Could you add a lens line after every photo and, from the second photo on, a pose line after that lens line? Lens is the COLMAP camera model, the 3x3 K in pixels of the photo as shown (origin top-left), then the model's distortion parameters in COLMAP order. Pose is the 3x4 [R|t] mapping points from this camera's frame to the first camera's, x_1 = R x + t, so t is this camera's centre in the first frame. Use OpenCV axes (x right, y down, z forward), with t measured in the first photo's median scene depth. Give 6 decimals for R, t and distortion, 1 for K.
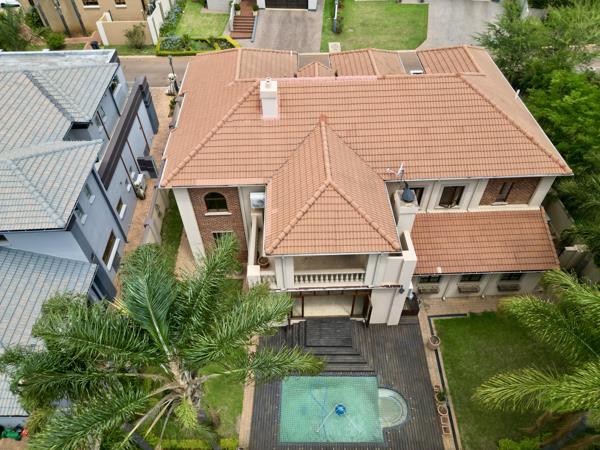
lens RADIAL K [[432.9, 0, 300.0], [0, 432.9, 225.0], [0, 0, 1]] dist [0.003484, -0.000675]
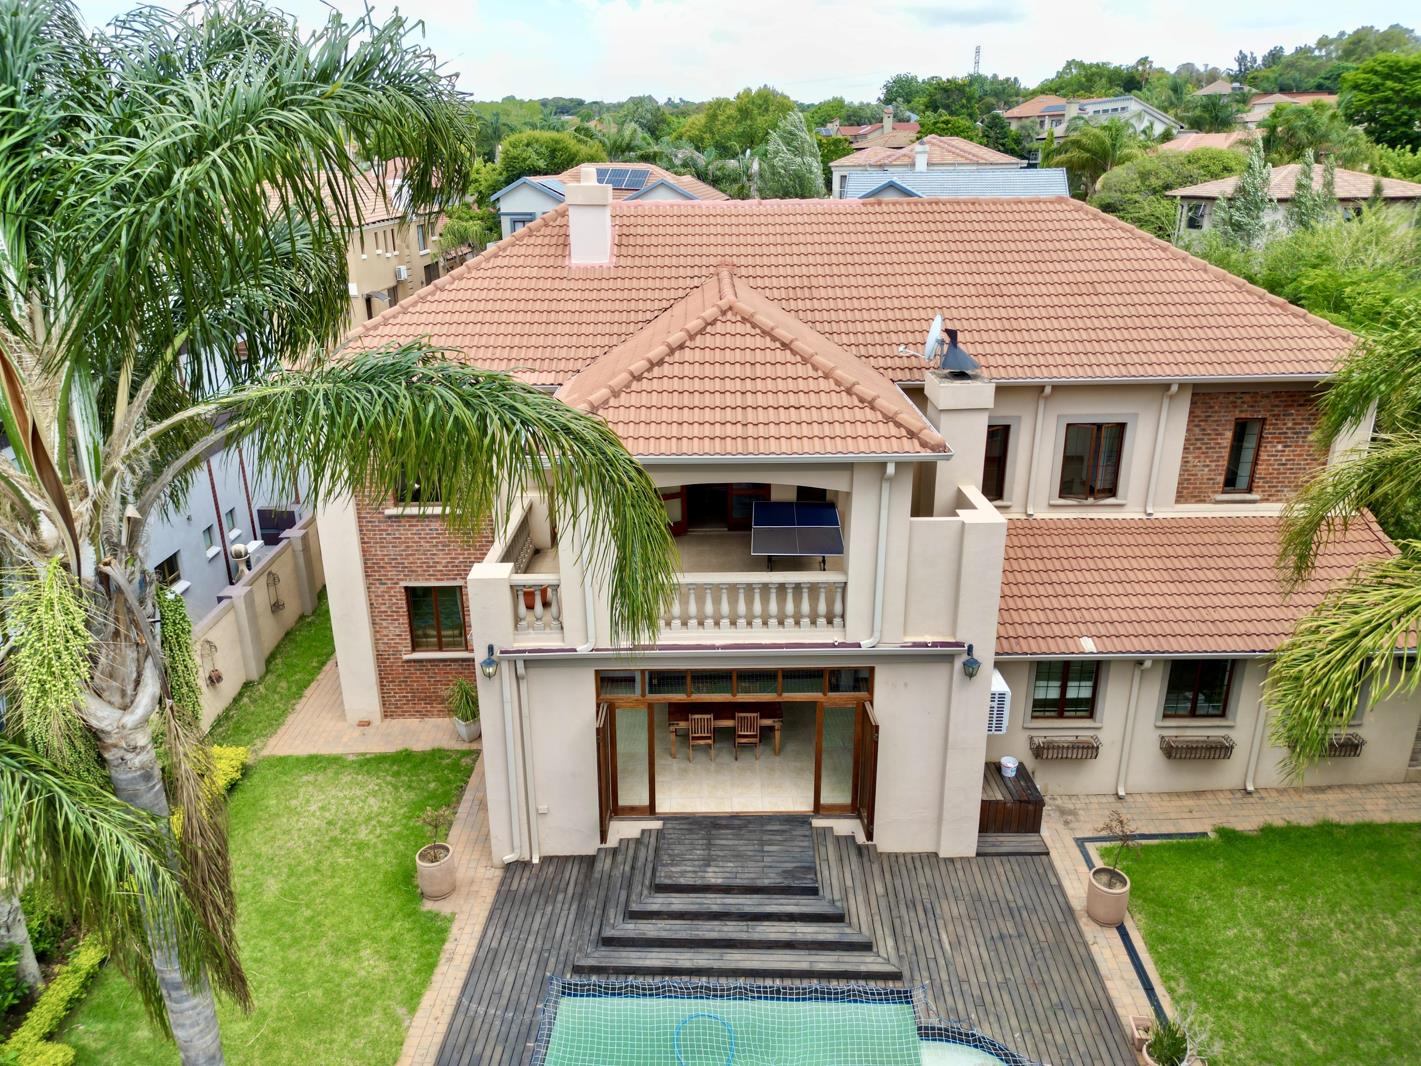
lens RADIAL K [[1025.4, 0, 710.5], [0, 1025.4, 533.0], [0, 0, 1]] dist [0.003484, -0.000675]
pose [[0.999637, 0.012488, -0.023887, 0.062327], [-0.022276, 0.881696, -0.471292, 0.382623], [0.015175, 0.471652, 0.881654, 0.292337]]
